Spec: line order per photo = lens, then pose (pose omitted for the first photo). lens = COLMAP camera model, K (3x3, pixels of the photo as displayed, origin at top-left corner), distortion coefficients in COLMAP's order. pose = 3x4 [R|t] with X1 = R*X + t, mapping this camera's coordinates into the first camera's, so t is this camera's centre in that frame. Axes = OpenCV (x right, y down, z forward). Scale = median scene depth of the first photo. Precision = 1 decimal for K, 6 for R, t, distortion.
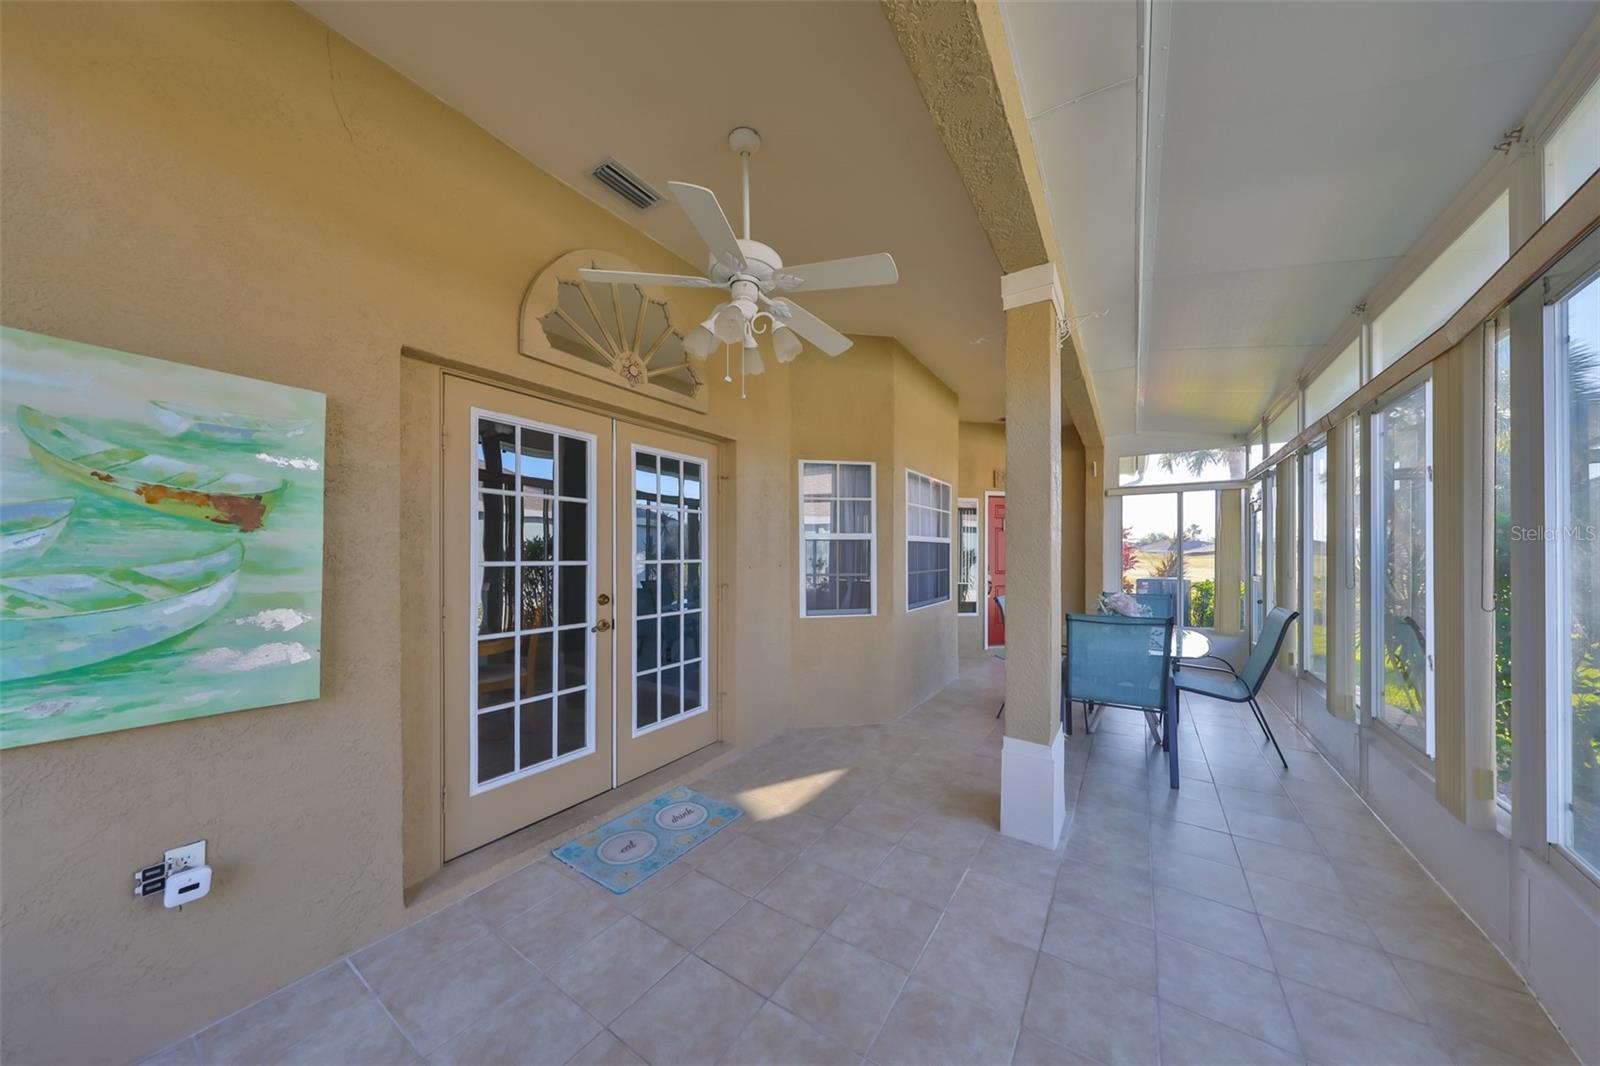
lens RADIAL K [[526.9, 0, 798.1], [0, 526.9, 558.9], [0, 0, 1]] dist [0.000653, -0.000064]
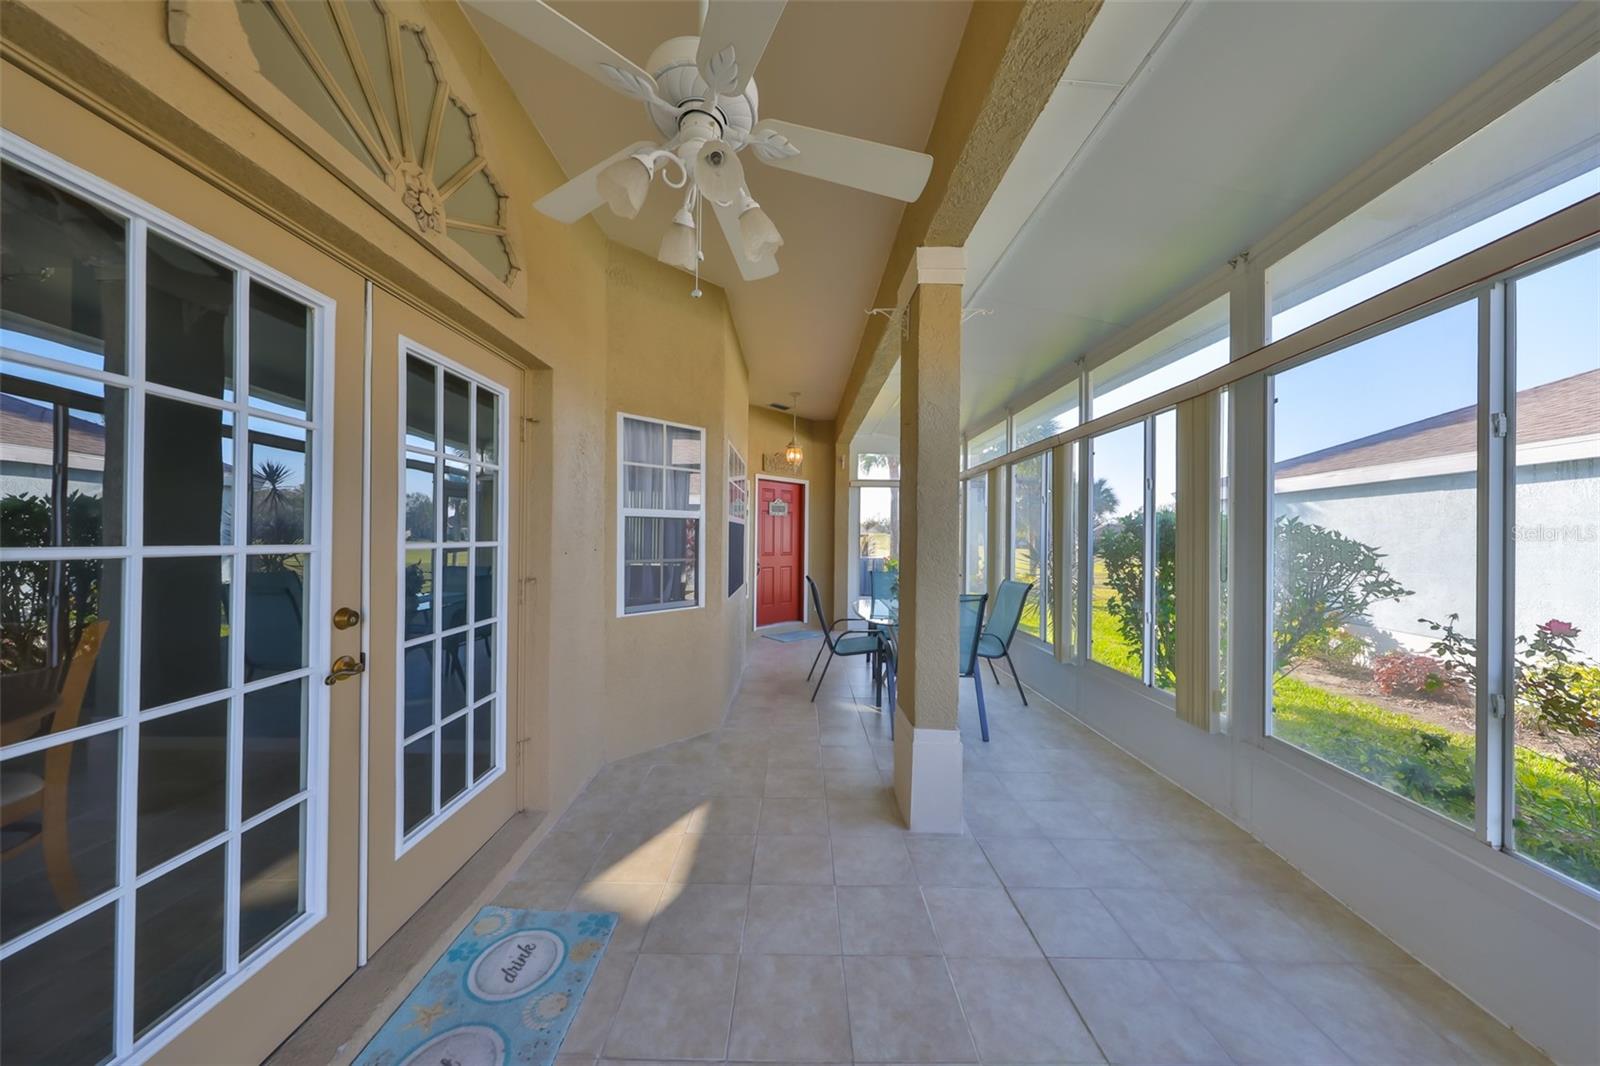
lens RADIAL K [[517.0, 0, 809.8], [0, 517.0, 541.7], [0, 0, 1]] dist [-0.000473, -0.000081]
pose [[0.824227, 0.004953, 0.566238, -0.279894], [-0.006965, 0.999975, 0.001391, -0.003171], [-0.566217, -0.005091, 0.824240, 0.314782]]
